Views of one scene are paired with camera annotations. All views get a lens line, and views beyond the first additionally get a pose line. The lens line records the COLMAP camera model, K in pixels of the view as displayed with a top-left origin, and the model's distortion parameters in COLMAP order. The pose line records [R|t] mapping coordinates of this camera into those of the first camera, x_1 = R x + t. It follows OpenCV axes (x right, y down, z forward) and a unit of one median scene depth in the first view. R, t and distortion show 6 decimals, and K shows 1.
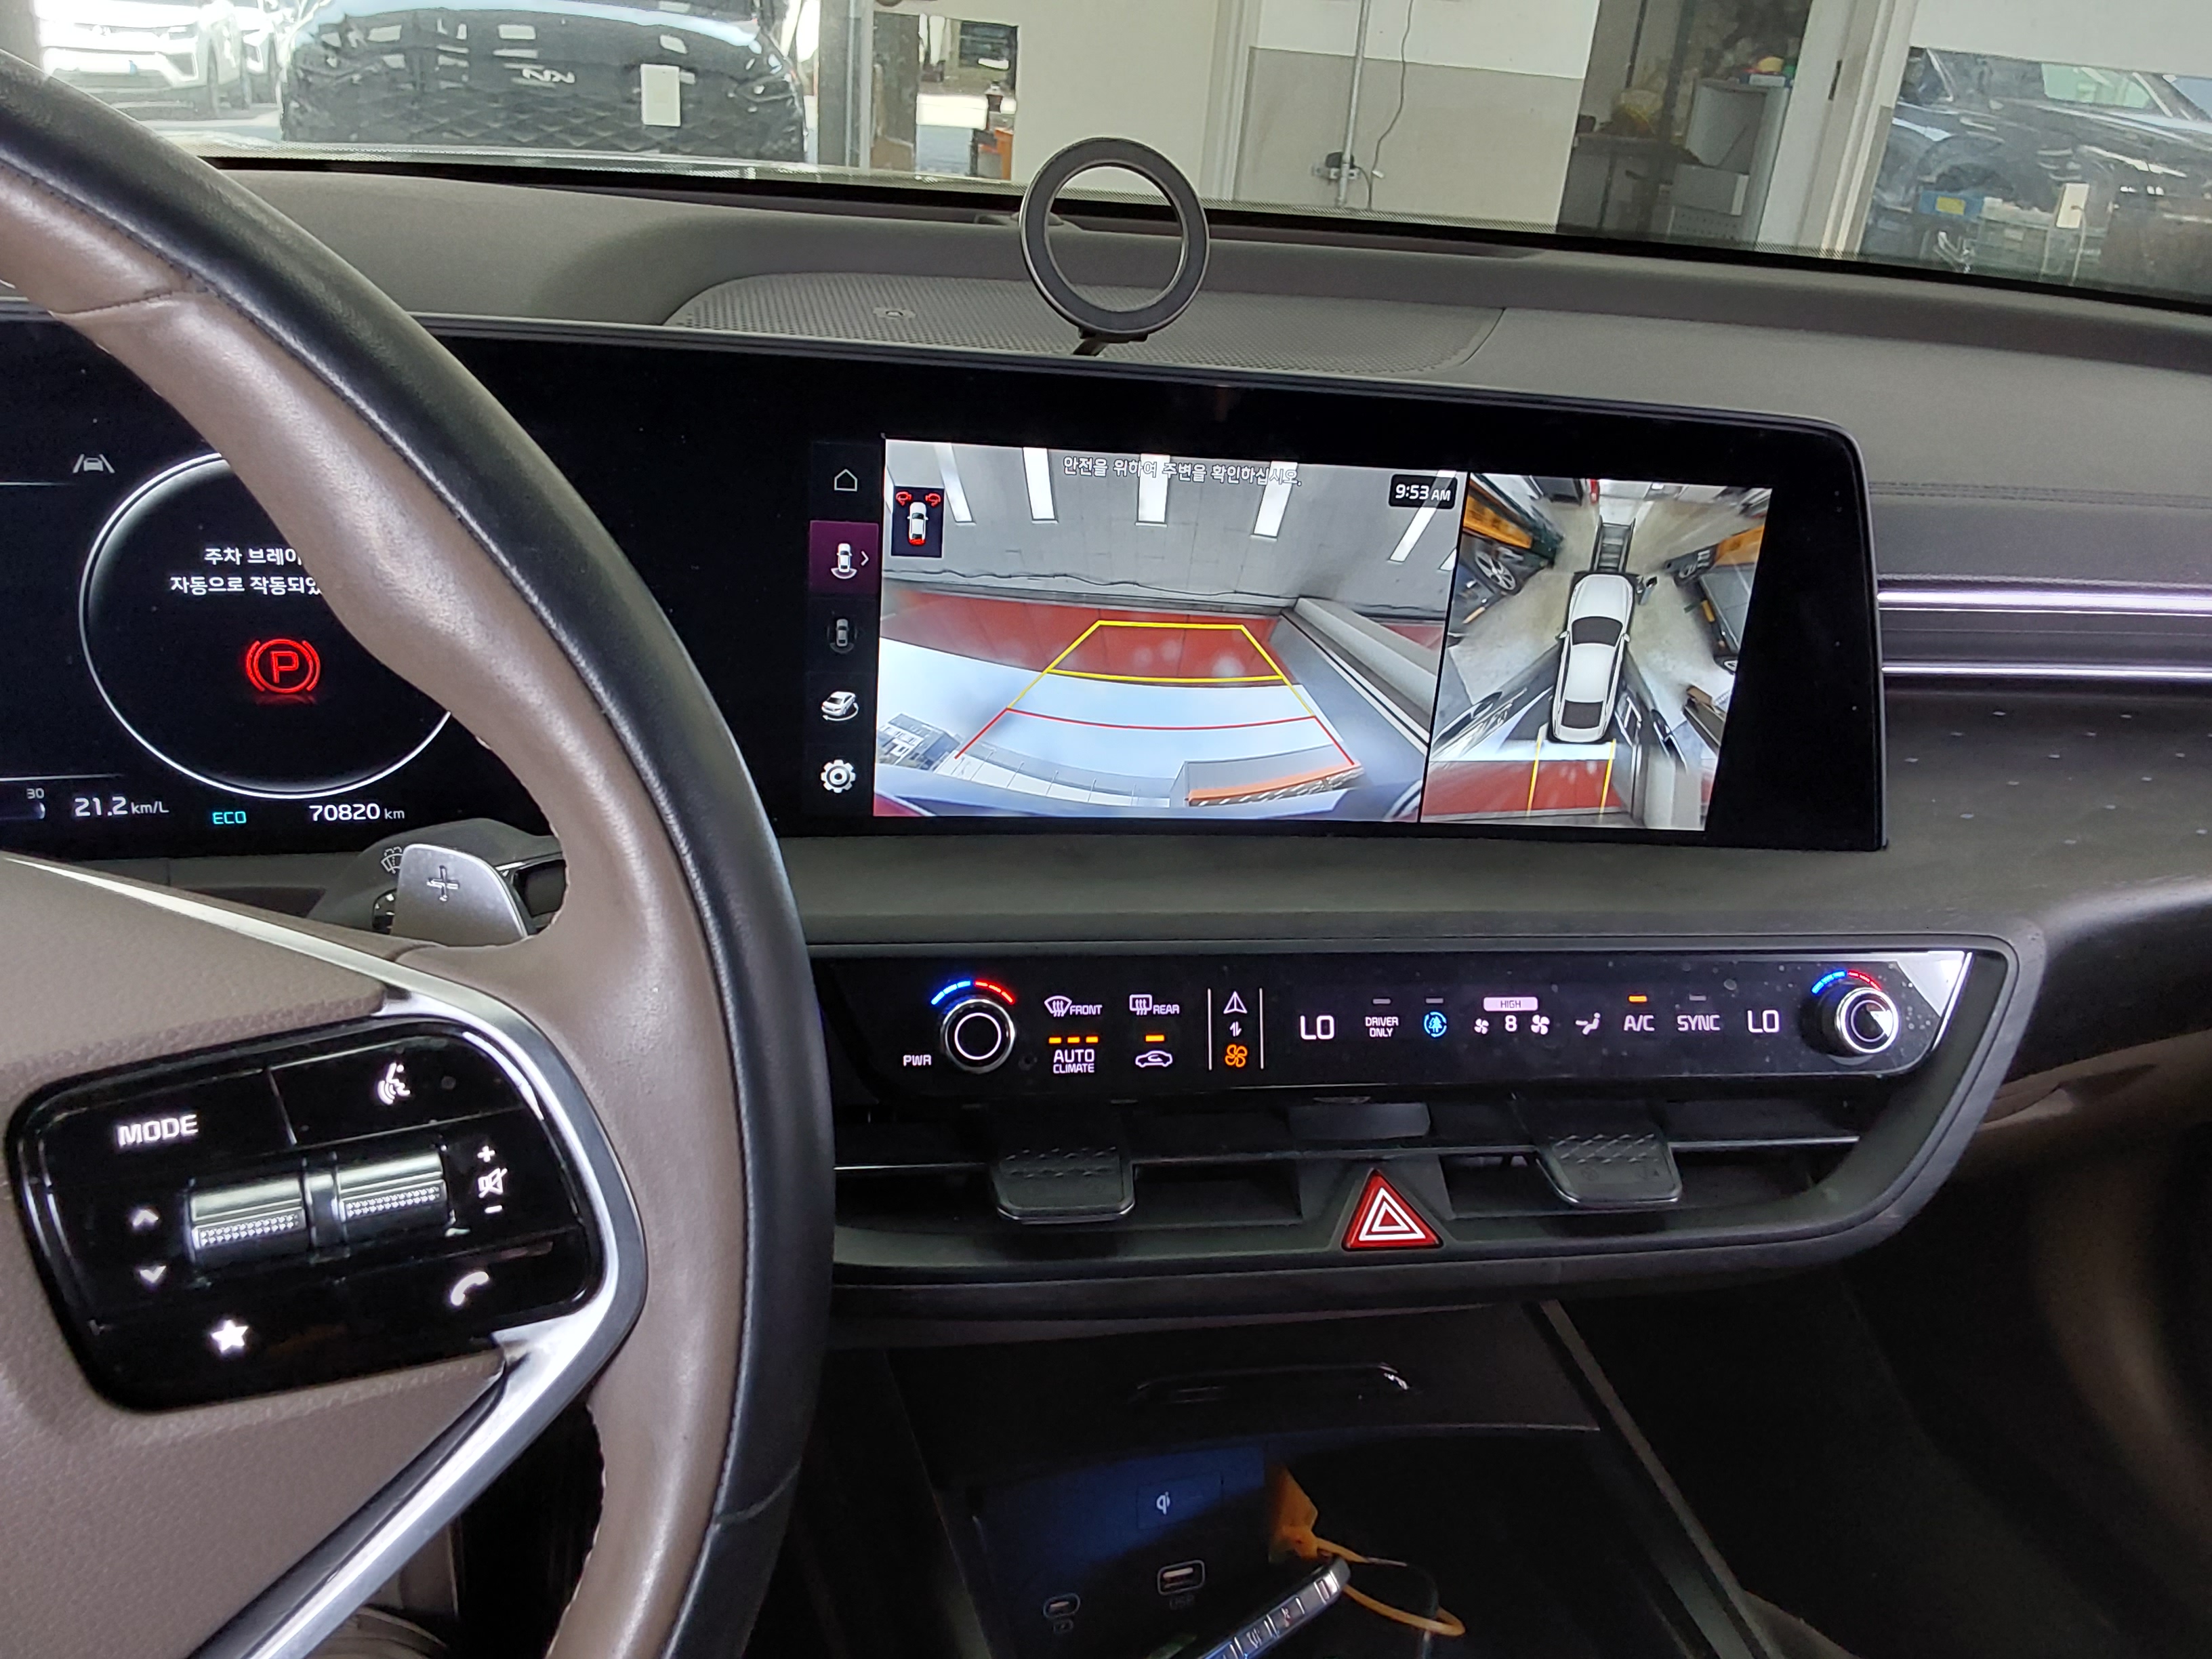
lens RADIAL K [[1783.1, 0, 1101.2], [0, 1783.1, 868.6], [0, 0, 1]] dist [0.150821, -0.264702]
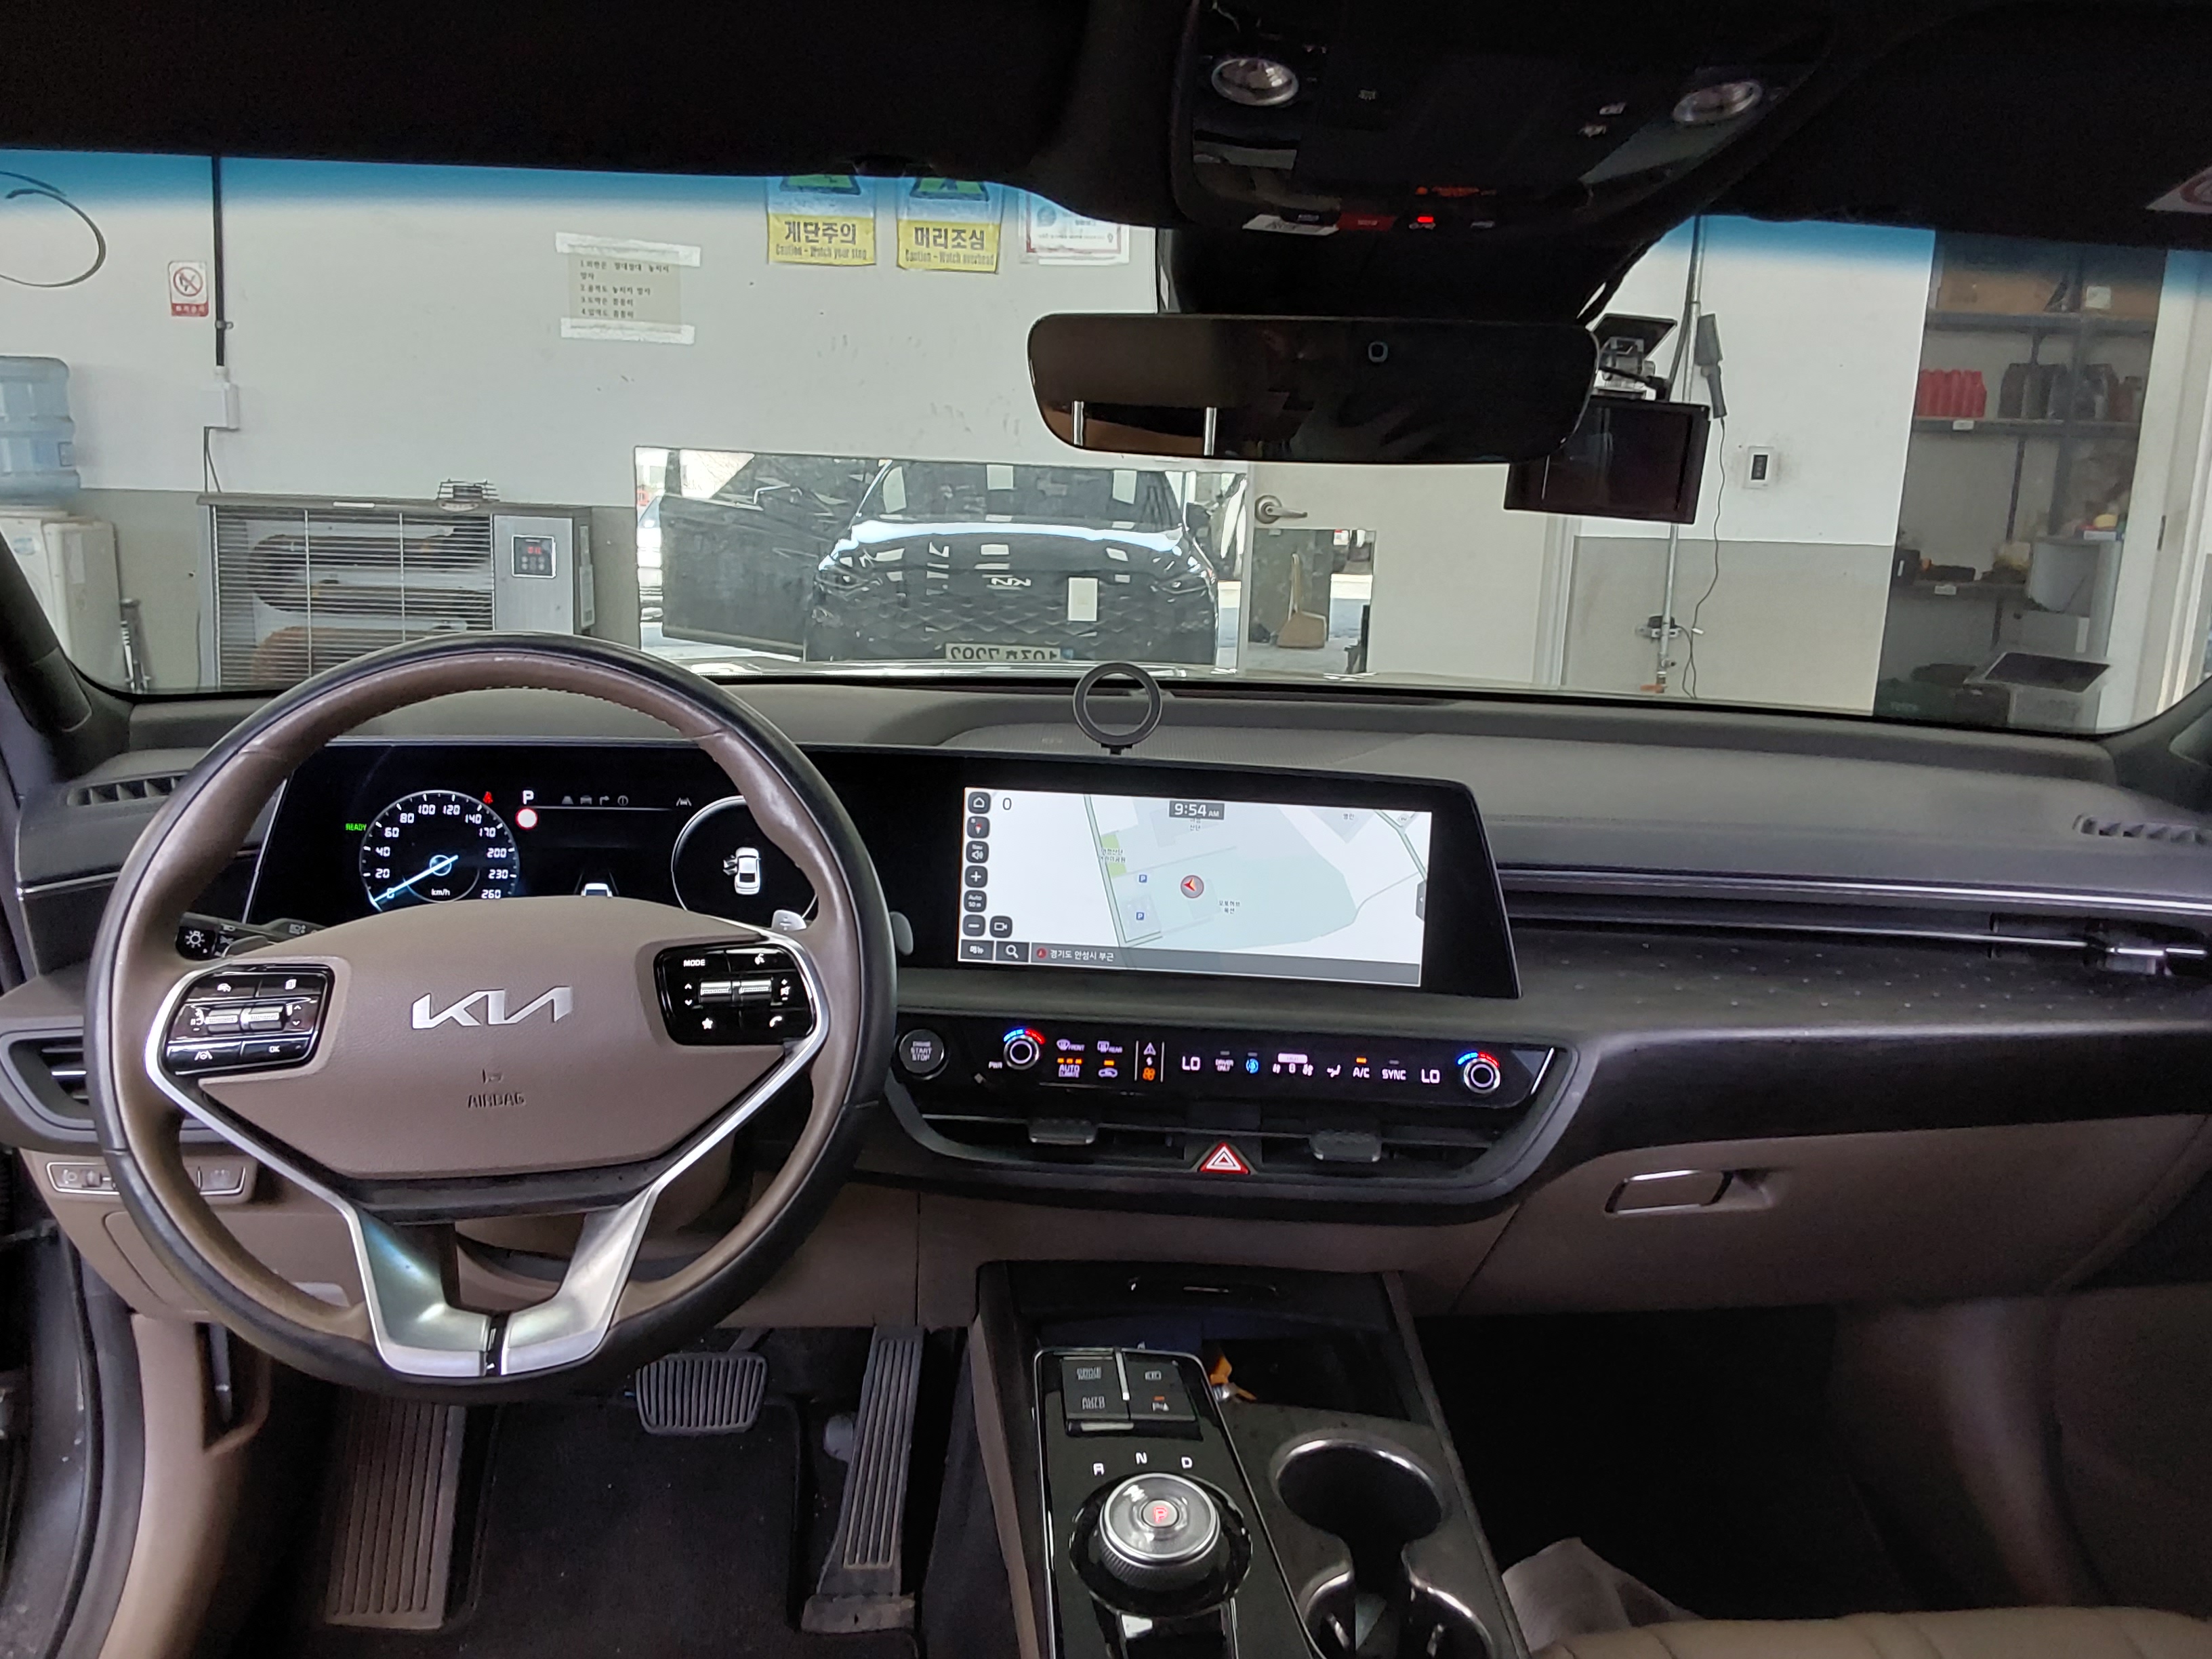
lens RADIAL K [[1783.1, 0, 1101.2], [0, 1783.1, 868.6], [0, 0, 1]] dist [0.150821, -0.264702]
pose [[0.972277, -0.007494, -0.233712, 0.507293], [-0.048205, 0.971594, -0.231693, 0.355738], [0.228810, 0.236536, 0.944297, -1.026830]]
